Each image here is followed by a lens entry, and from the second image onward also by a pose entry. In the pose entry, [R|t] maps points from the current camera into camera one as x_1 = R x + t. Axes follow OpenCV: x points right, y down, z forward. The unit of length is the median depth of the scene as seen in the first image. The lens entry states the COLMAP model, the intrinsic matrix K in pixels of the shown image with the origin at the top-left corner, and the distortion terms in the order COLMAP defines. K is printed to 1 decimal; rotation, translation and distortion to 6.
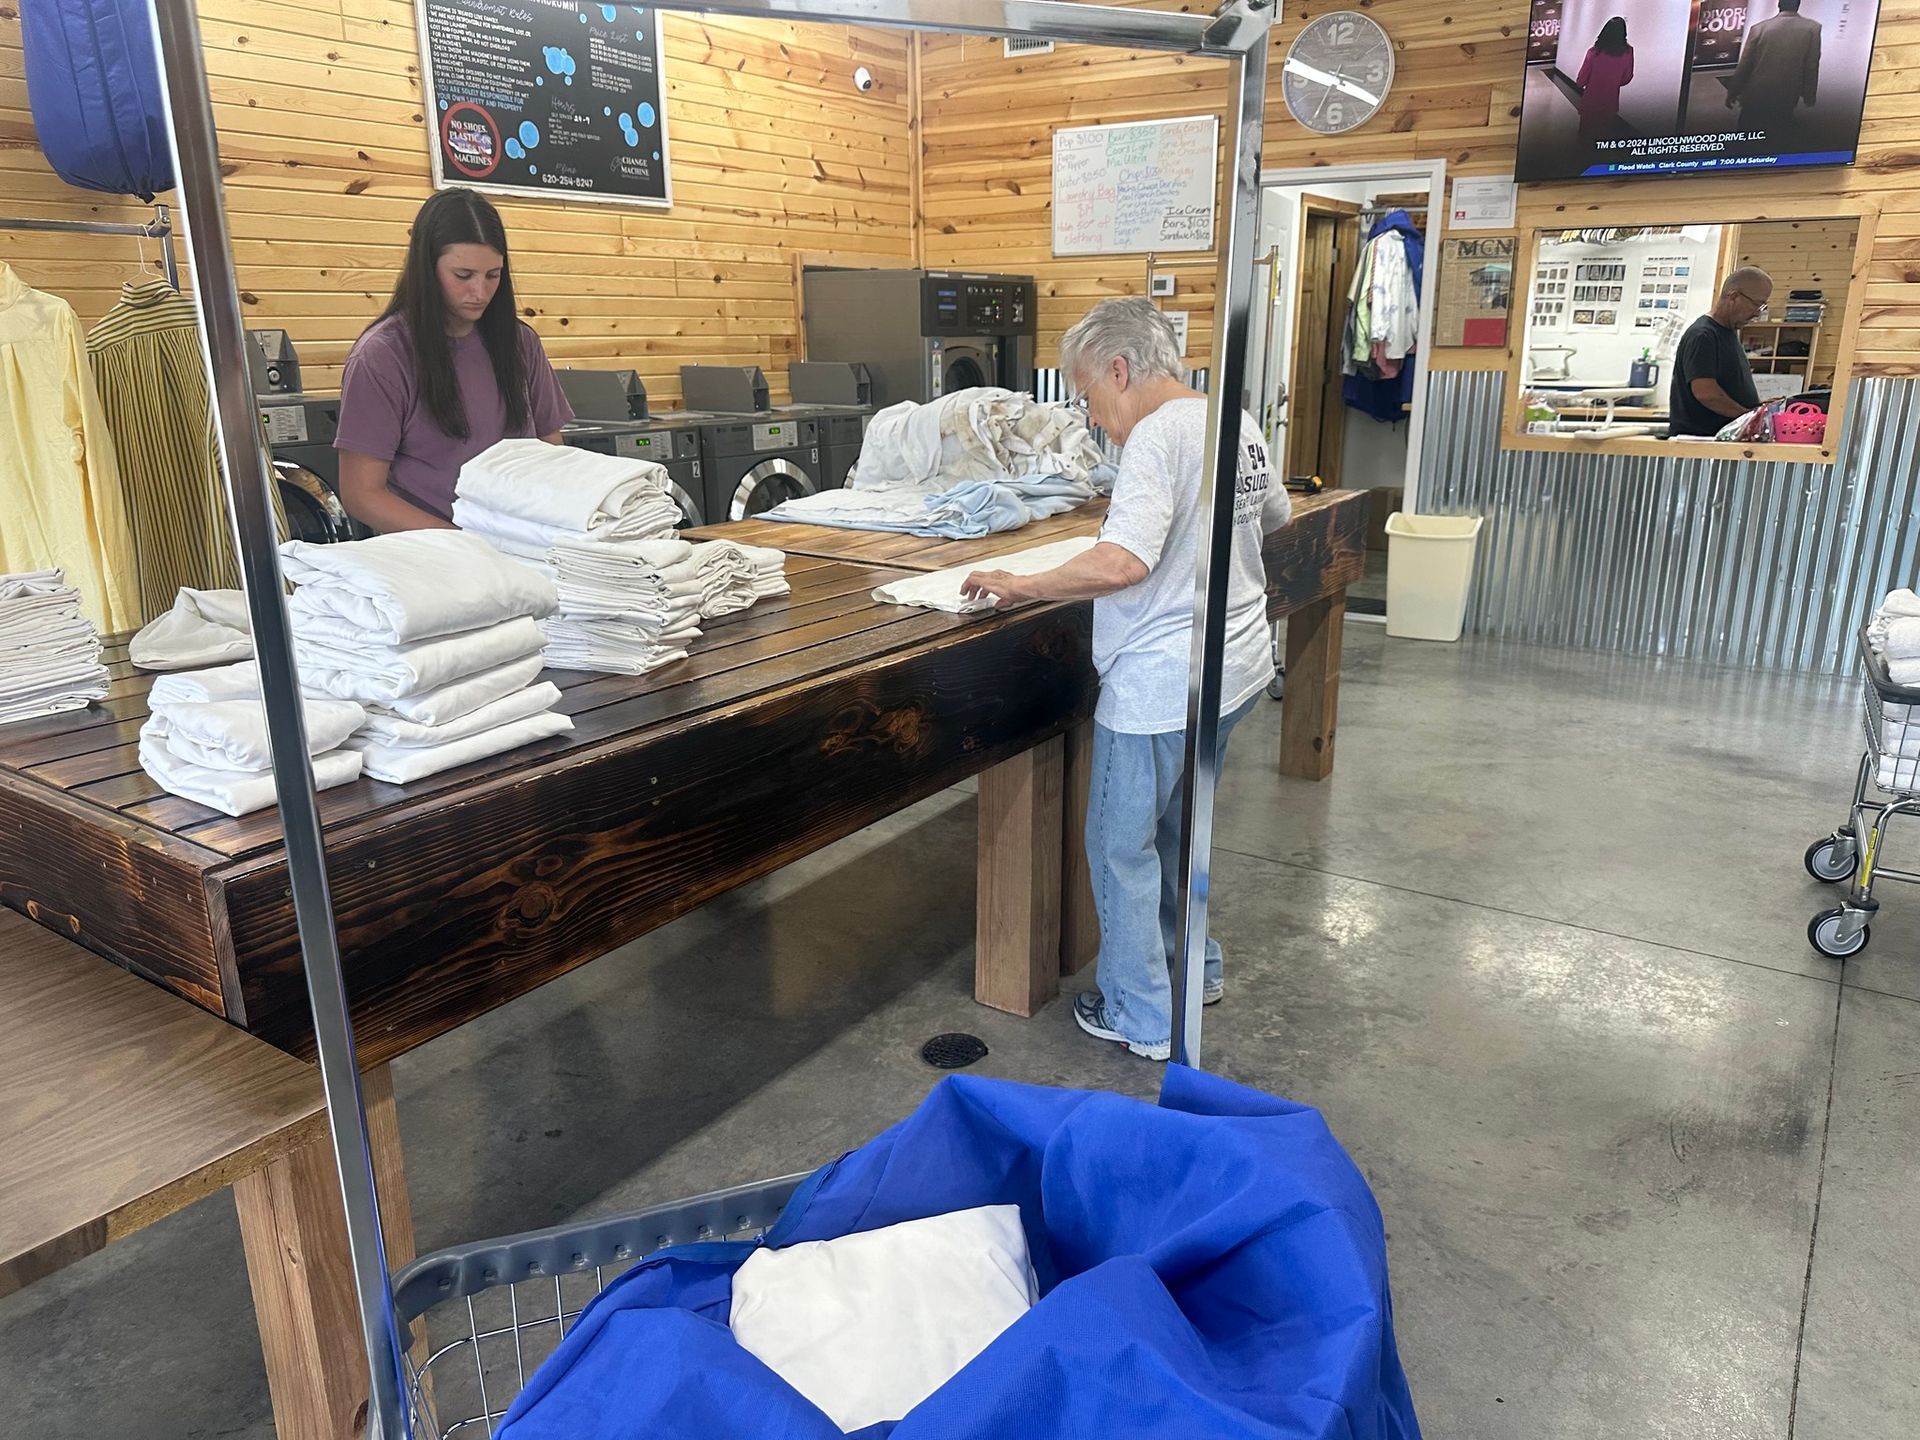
lens RADIAL K [[1360.9, 0, 955.8], [0, 1360.9, 734.3], [0, 0, 1]] dist [0.019042, -0.033610]
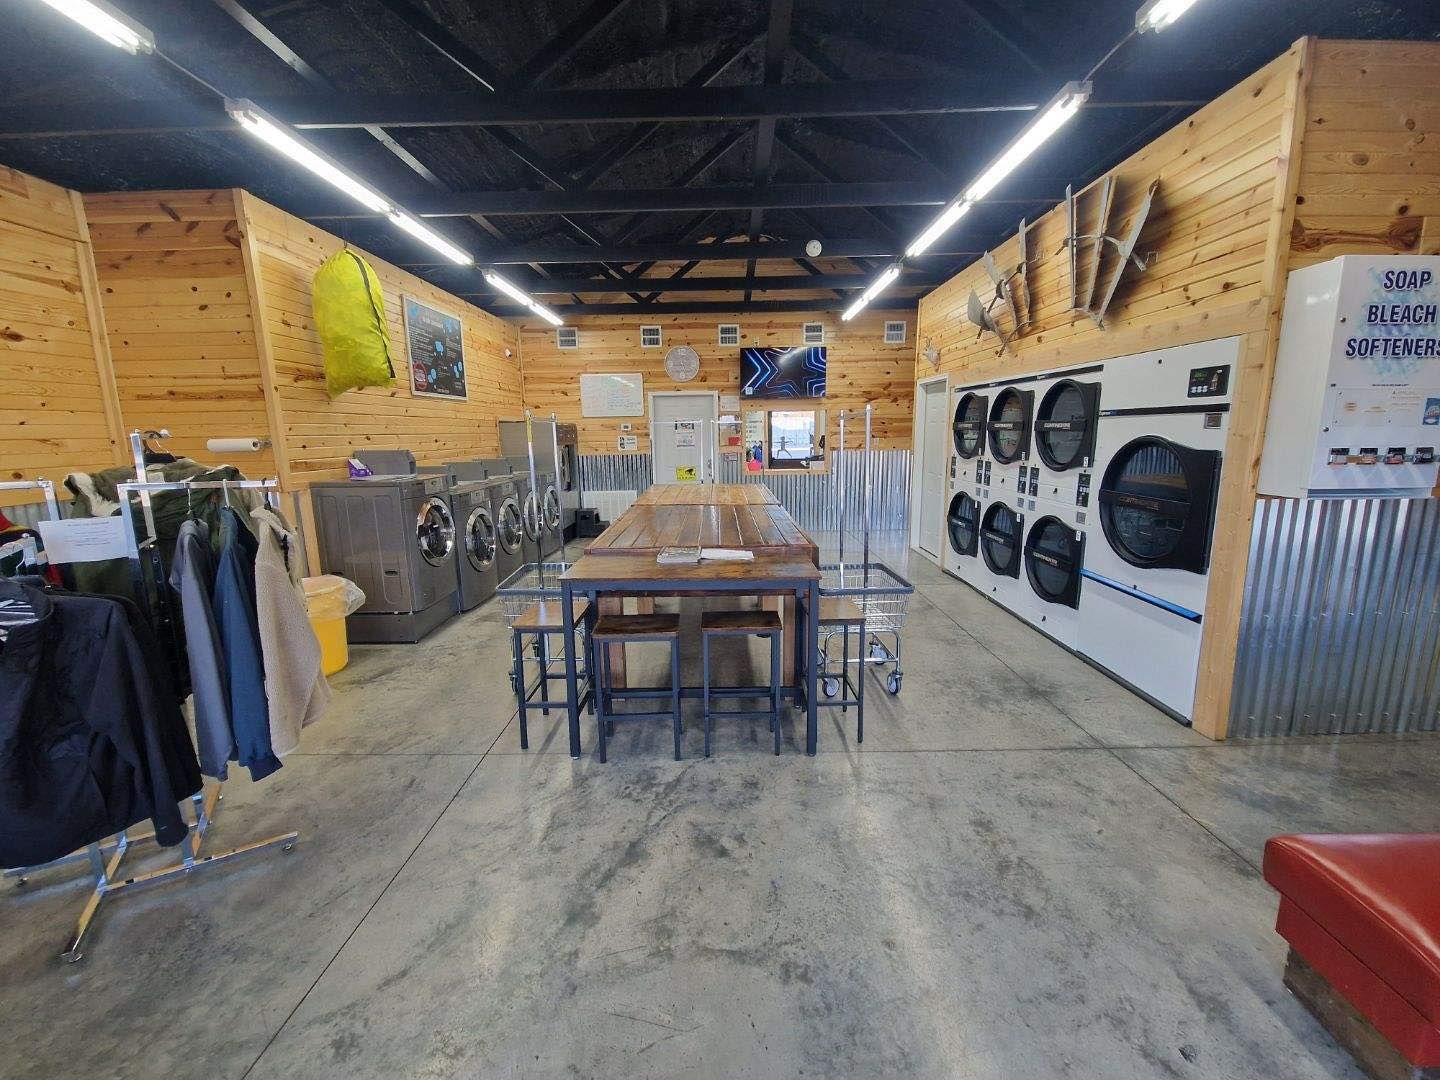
lens RADIAL K [[587.9, 0, 724.6], [0, 587.9, 537.0], [0, 0, 1]] dist [0.002672, -0.005534]
pose [[0.830715, -0.107658, 0.546188, -0.441572], [0.173616, 0.982291, -0.070441, 0.031458], [-0.528932, 0.153344, 0.834695, -0.147627]]
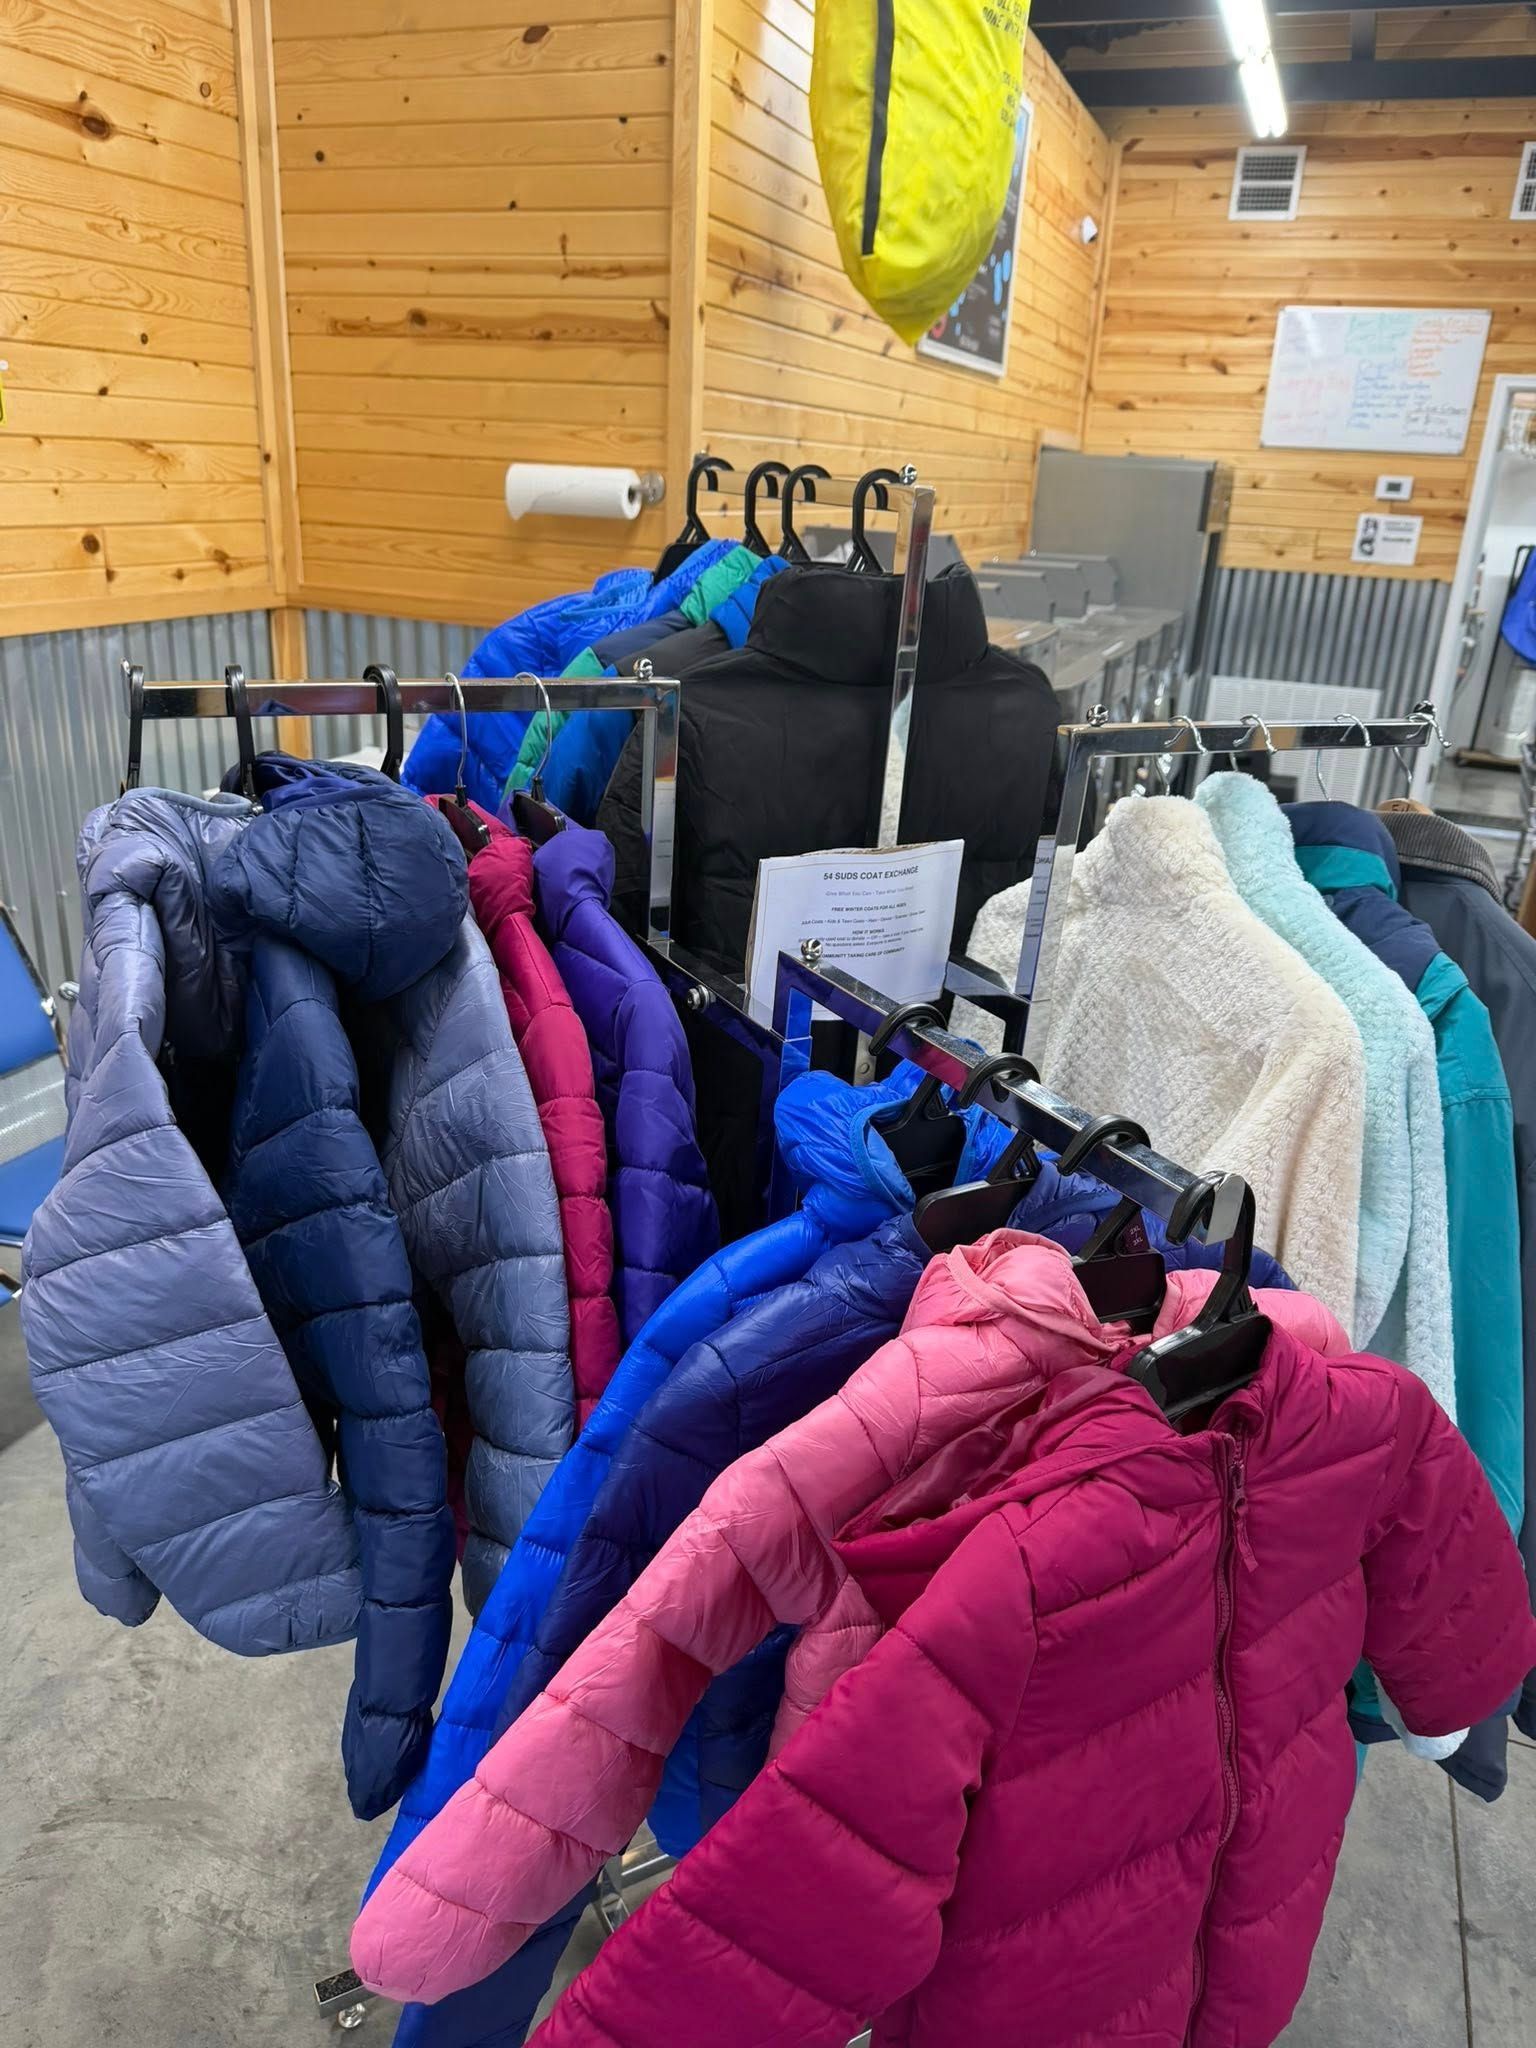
lens RADIAL K [[1451.7, 0, 756.1], [0, 1451.7, 1033.5], [0, 0, 1]] dist [0.019042, -0.033610]
pose [[0.975654, -0.032050, 0.216963, -0.577042], [0.014351, 0.996474, 0.082666, -0.048569], [-0.218847, -0.077540, 0.972673, 0.101556]]
